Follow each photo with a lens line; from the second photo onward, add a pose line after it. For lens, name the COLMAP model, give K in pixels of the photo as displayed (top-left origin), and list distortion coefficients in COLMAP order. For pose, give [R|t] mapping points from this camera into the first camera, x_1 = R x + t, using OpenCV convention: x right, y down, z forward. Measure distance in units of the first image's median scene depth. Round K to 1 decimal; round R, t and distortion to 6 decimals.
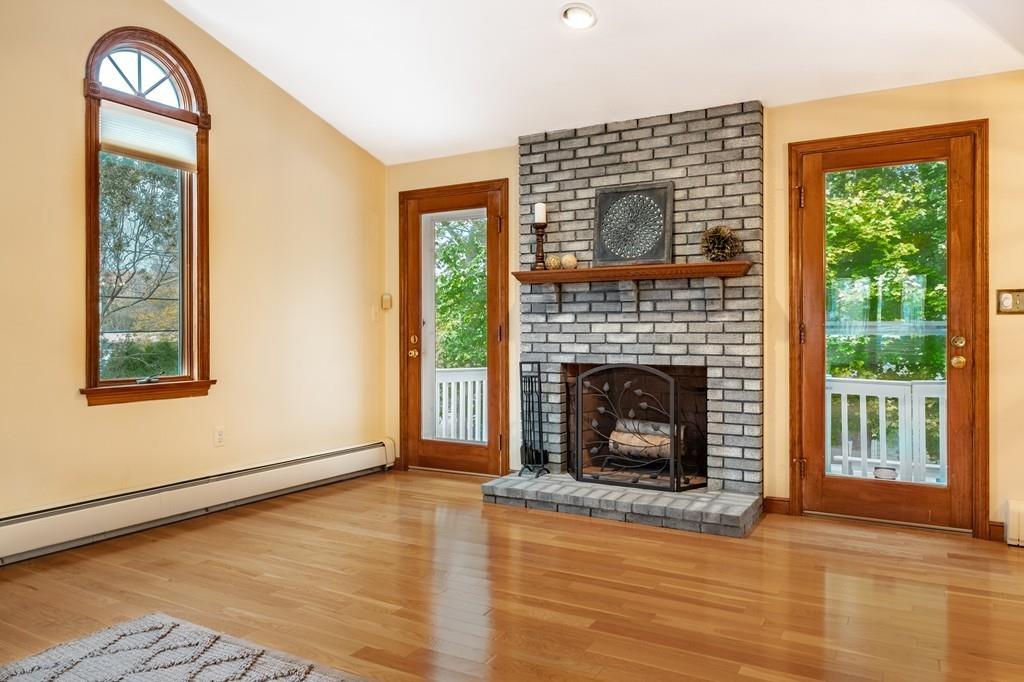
lens RADIAL K [[716.3, 0, 513.0], [0, 716.3, 327.4], [0, 0, 1]] dist [-0.006651, -0.002929]
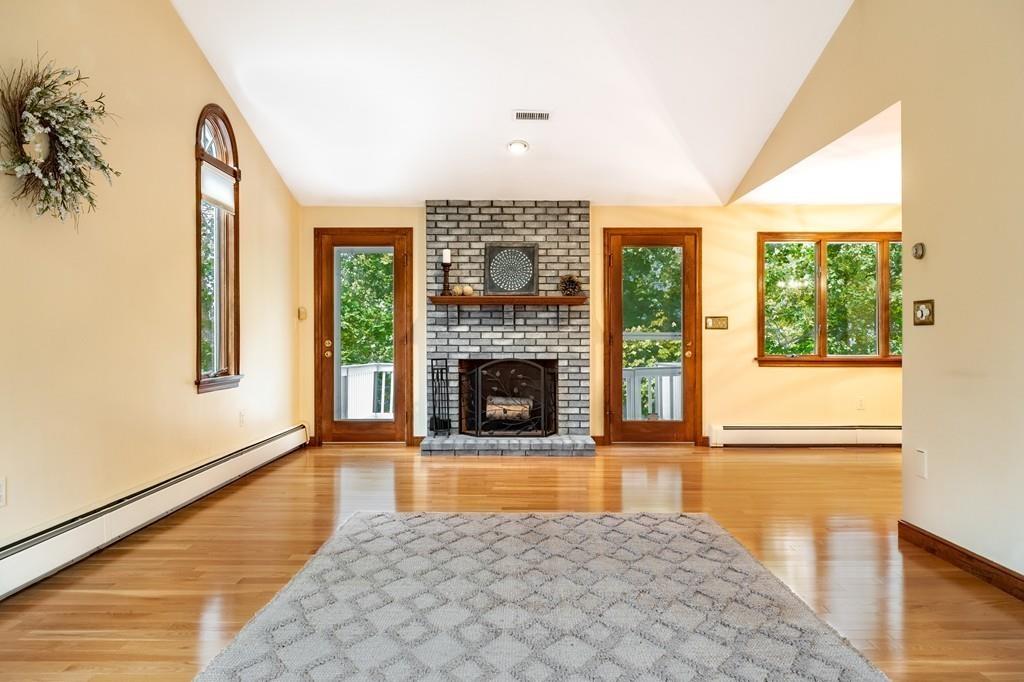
lens RADIAL K [[716.3, 0, 513.0], [0, 716.3, 327.4], [0, 0, 1]] dist [-0.006651, -0.002929]
pose [[0.867691, 0.008834, 0.497025, -0.601300], [-0.004802, 0.999944, -0.009389, -0.002221], [-0.497081, 0.005760, 0.867685, -0.346569]]
